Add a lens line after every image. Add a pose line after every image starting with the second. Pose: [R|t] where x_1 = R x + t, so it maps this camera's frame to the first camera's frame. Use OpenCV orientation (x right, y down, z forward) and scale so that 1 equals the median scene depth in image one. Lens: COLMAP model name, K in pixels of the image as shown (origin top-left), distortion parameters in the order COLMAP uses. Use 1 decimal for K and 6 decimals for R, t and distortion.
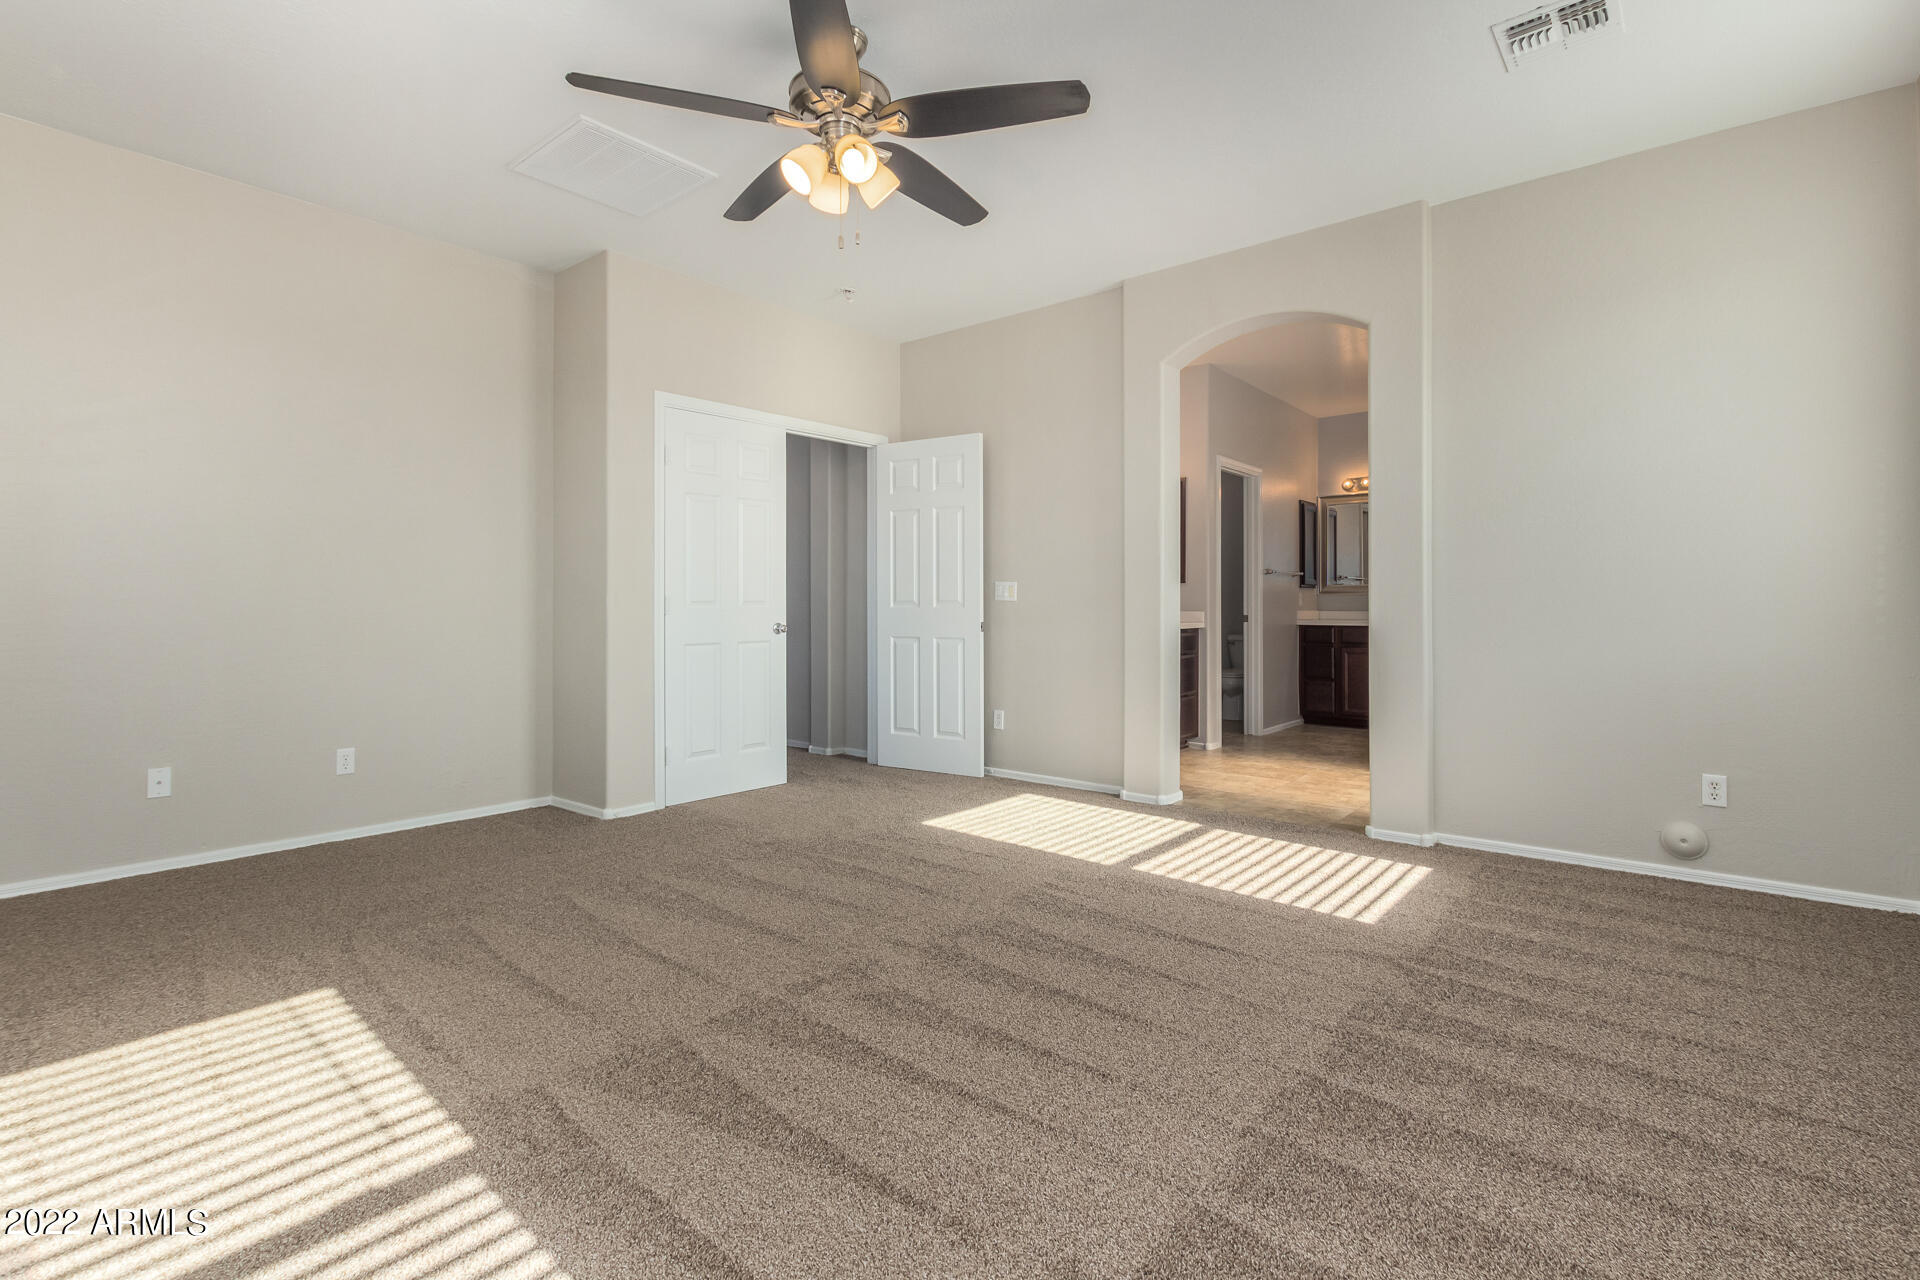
lens RADIAL K [[881.4, 0, 973.4], [0, 881.4, 624.0], [0, 0, 1]] dist [-0.003691, -0.000476]
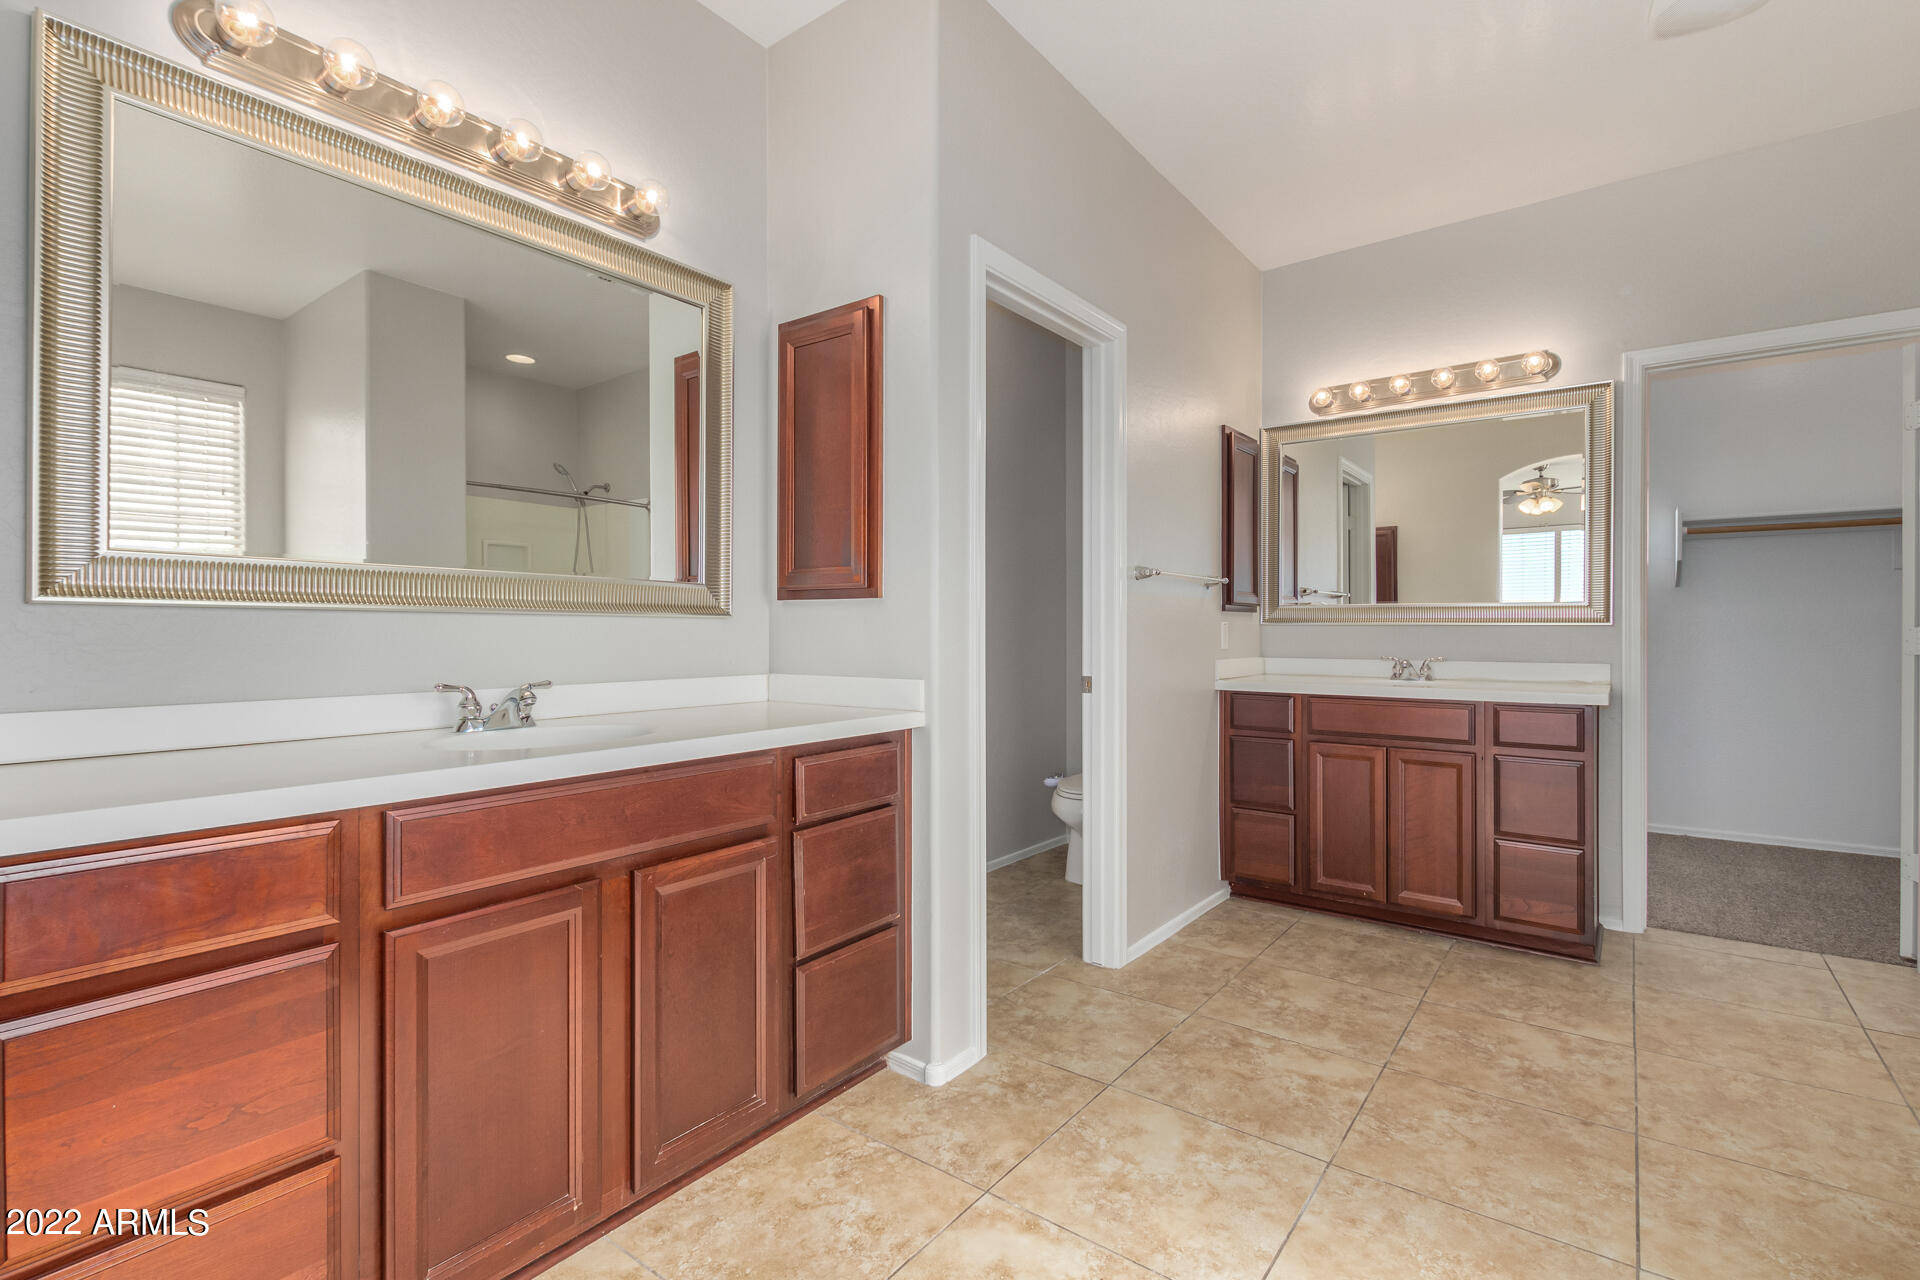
lens RADIAL K [[881.4, 0, 959.2], [0, 881.4, 638.6], [0, 0, 1]] dist [-0.003691, -0.000476]
pose [[0.999638, 0.002375, 0.026804, 0.215110], [-0.002197, 0.999975, -0.006691, -0.022730], [-0.026819, 0.006630, 0.999618, 0.526497]]
